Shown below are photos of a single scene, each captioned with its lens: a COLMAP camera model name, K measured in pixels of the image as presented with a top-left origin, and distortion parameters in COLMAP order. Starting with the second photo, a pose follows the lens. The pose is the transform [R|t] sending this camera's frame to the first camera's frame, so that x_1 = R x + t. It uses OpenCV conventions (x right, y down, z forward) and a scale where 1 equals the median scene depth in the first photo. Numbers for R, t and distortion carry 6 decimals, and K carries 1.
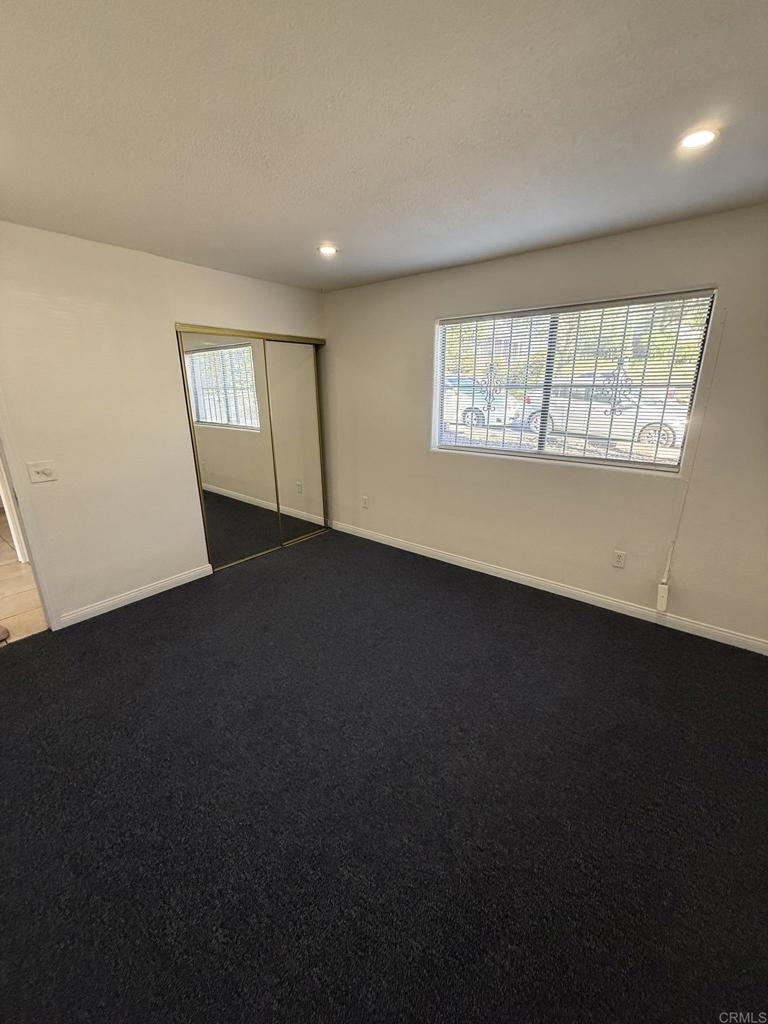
lens RADIAL K [[407.4, 0, 383.7], [0, 407.4, 509.7], [0, 0, 1]] dist [-0.002138, -0.000547]
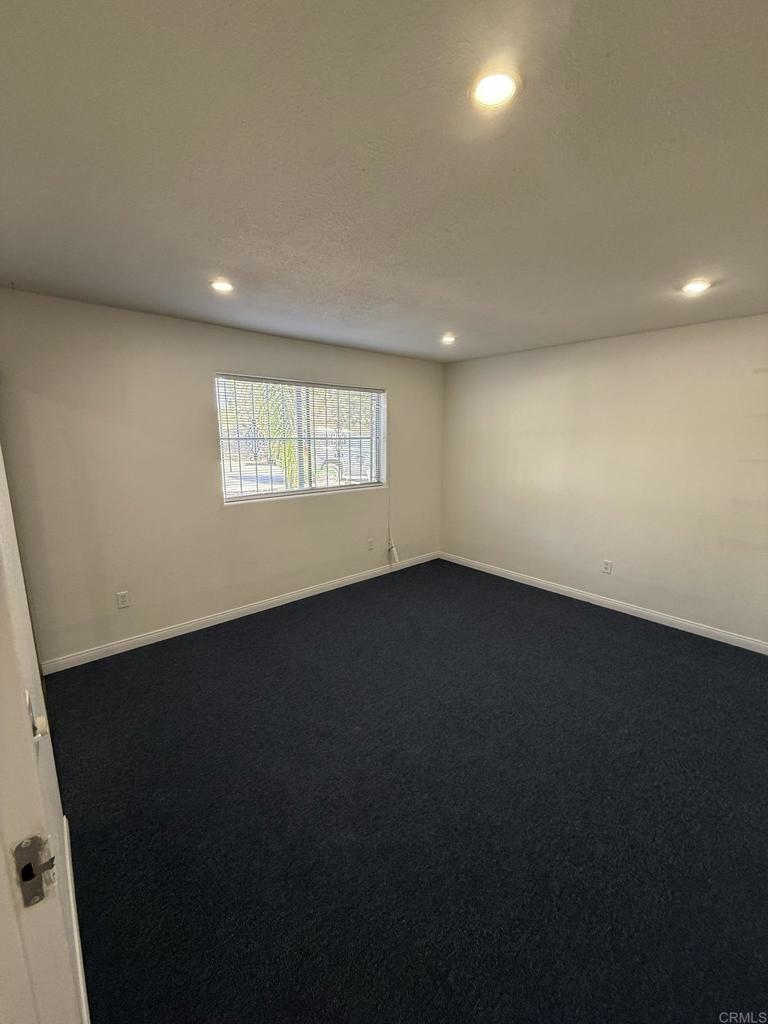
lens RADIAL K [[407.4, 0, 383.7], [0, 407.4, 509.7], [0, 0, 1]] dist [-0.002138, -0.000547]
pose [[0.146994, -0.168016, 0.974763, -0.952920], [0.283262, 0.951345, 0.121264, -0.184471], [-0.947711, 0.258289, 0.187434, 0.610364]]
